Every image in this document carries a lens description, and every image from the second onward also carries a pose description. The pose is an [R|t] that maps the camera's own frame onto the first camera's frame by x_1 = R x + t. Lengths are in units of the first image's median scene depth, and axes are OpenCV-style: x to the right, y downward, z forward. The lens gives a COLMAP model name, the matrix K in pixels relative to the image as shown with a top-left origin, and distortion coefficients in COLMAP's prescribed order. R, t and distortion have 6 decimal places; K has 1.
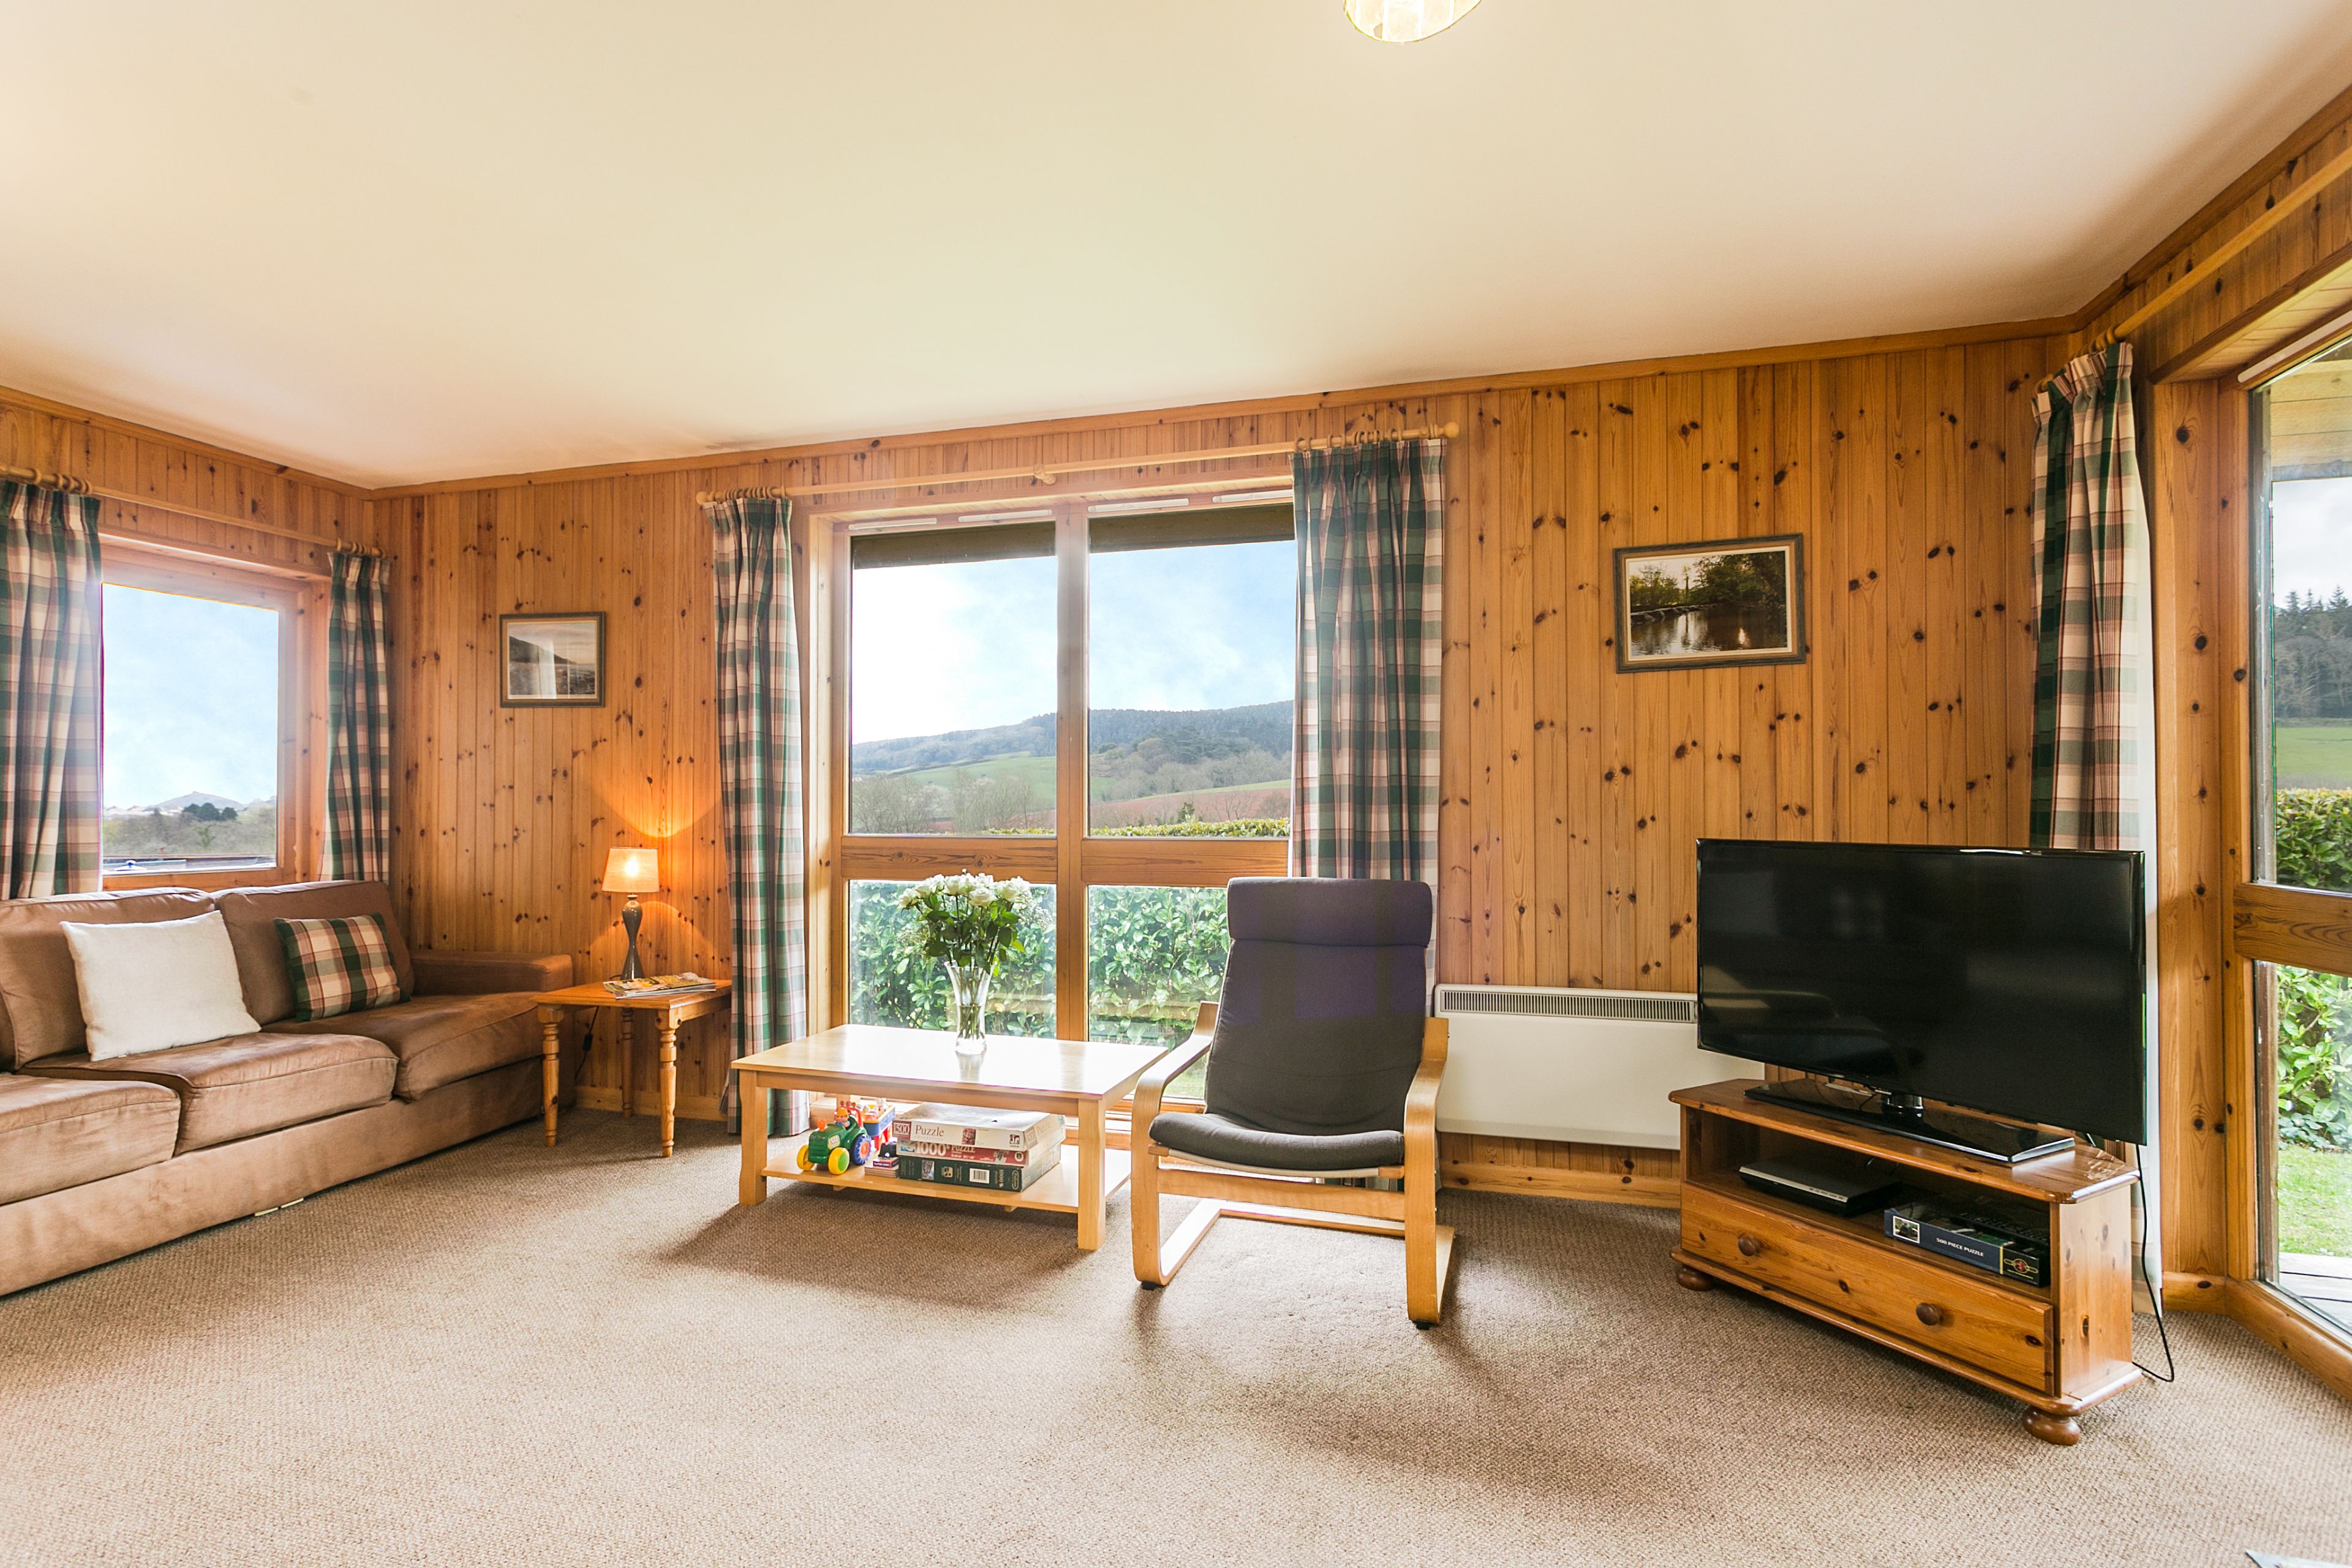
lens RADIAL K [[1130.8, 0, 1173.8], [0, 1130.8, 801.2], [0, 0, 1]] dist [0.003099, 0.000550]
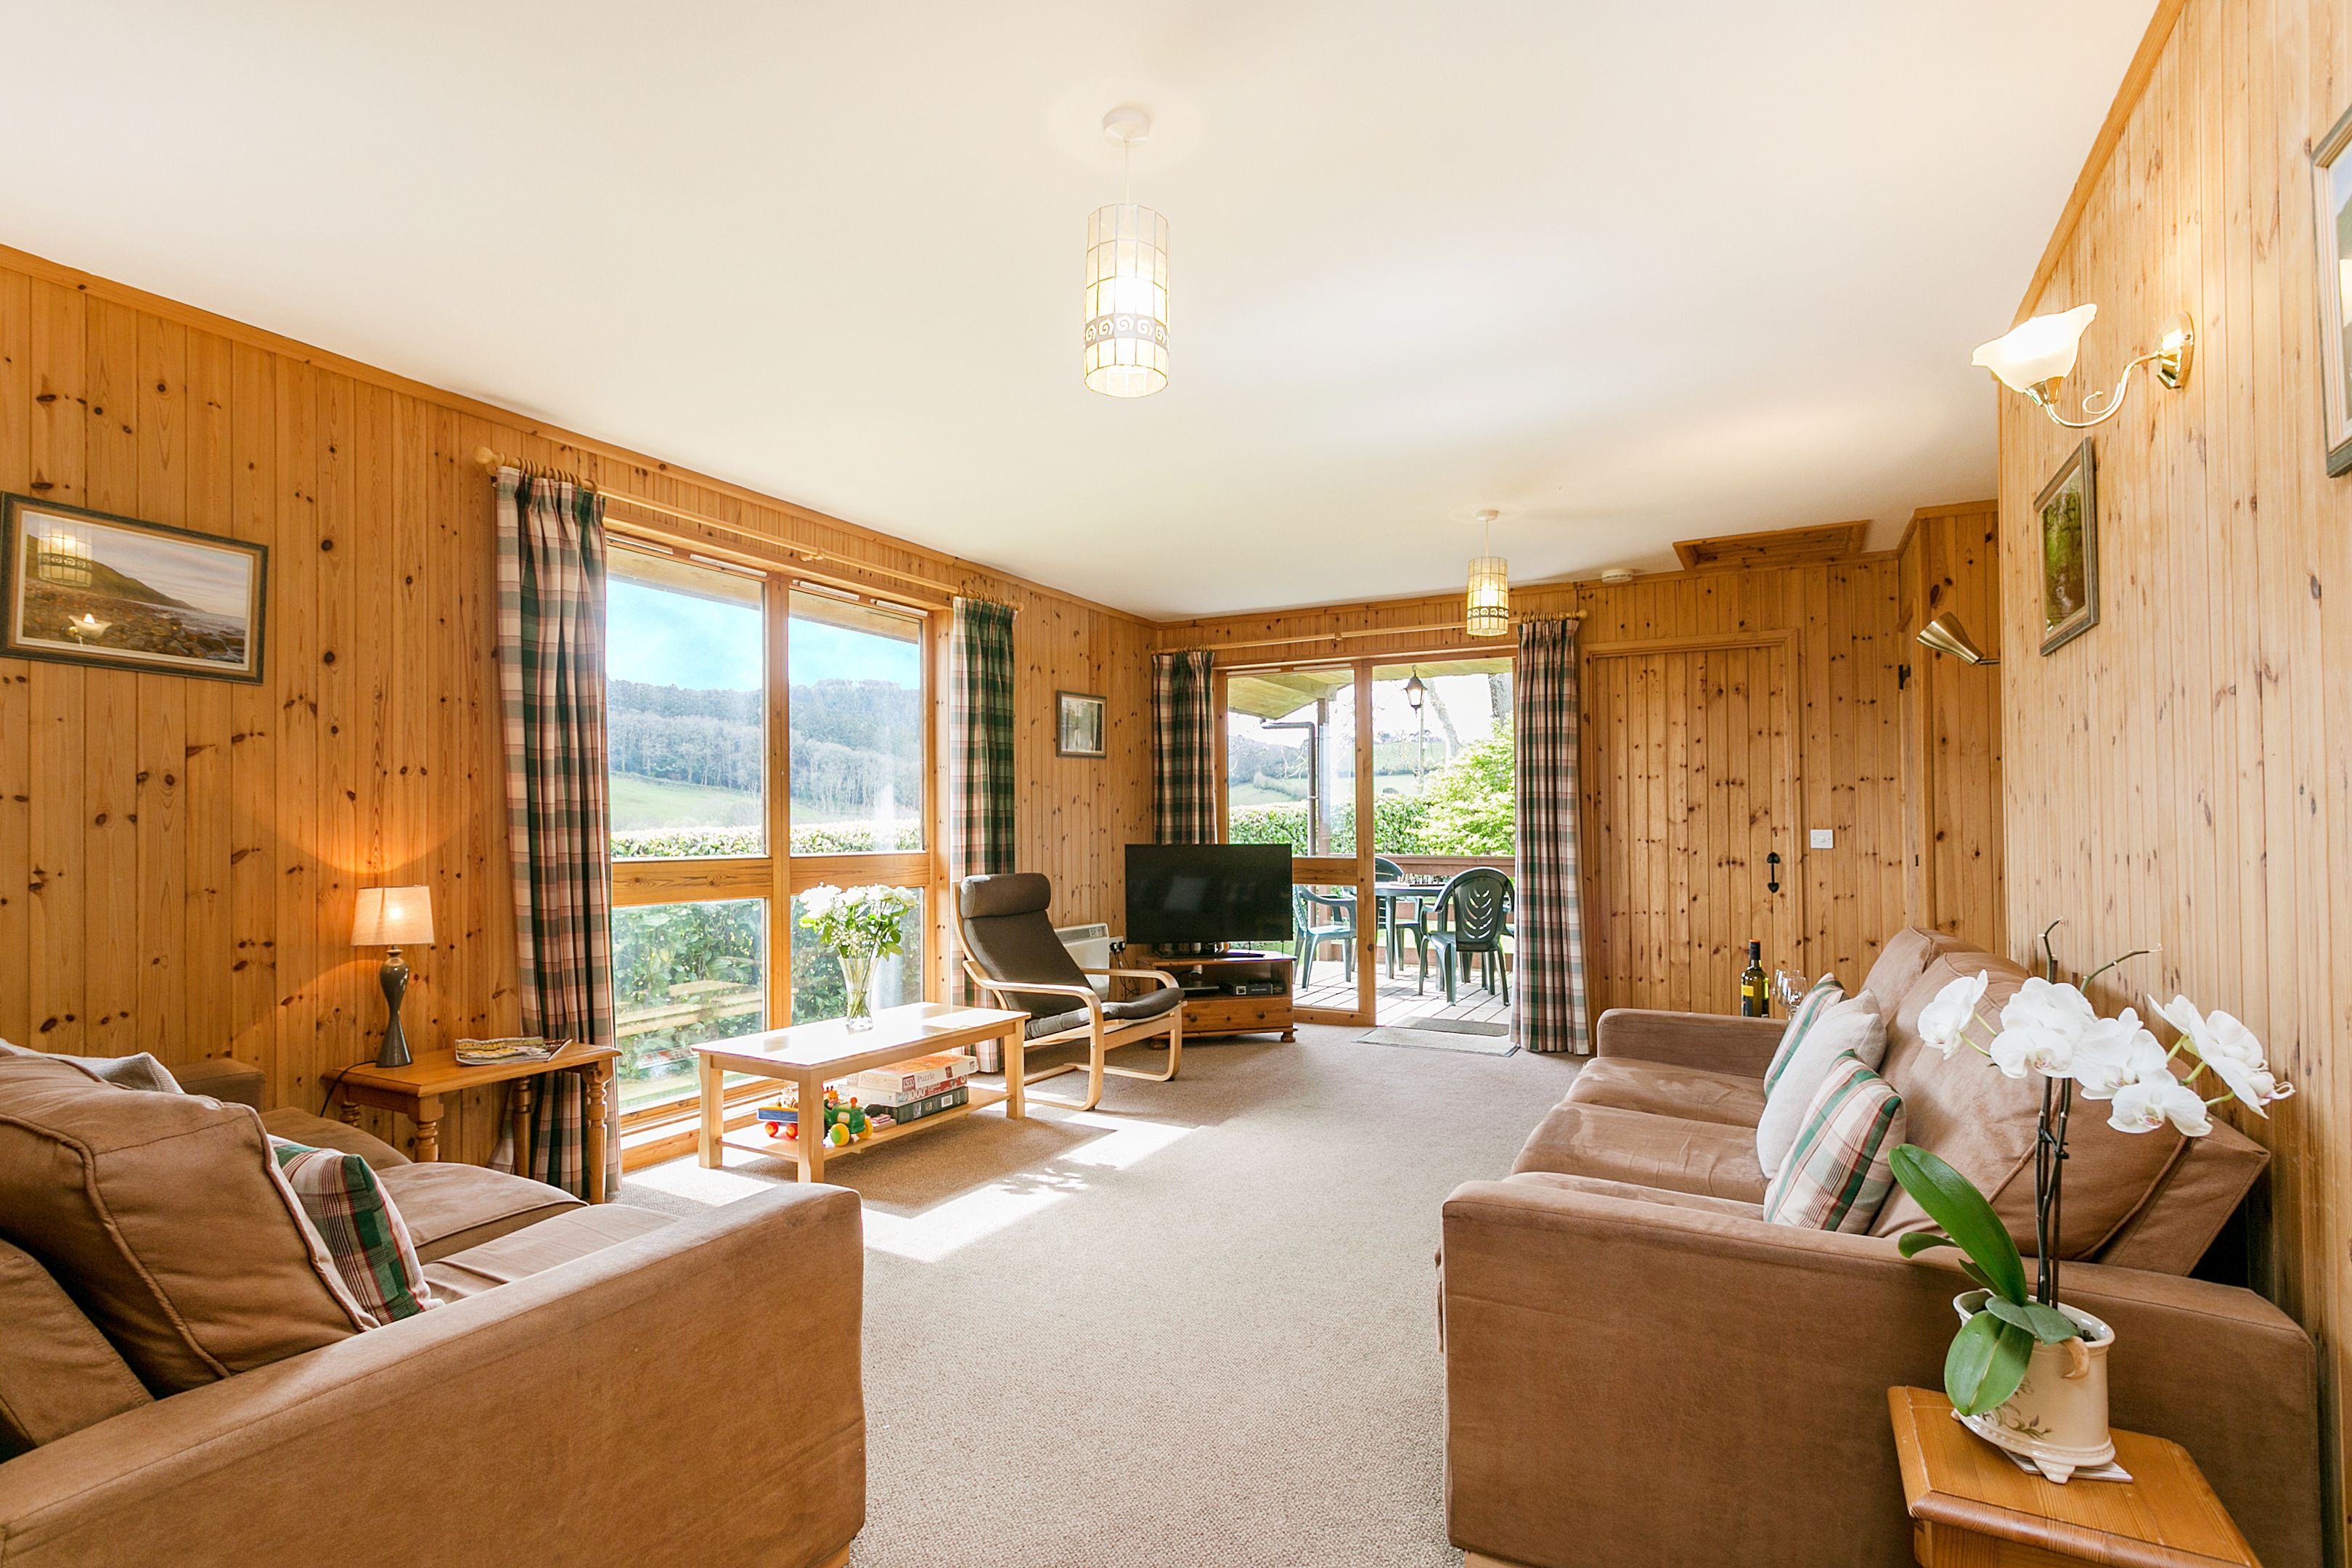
lens RADIAL K [[1130.8, 0, 1174.3], [0, 1130.8, 796.6], [0, 0, 1]] dist [0.003099, 0.000550]
pose [[0.209229, 0.026247, 0.977514, -1.072821], [-0.000860, 0.999644, -0.026657, 0.001055], [-0.977866, 0.004737, 0.209177, 0.330907]]
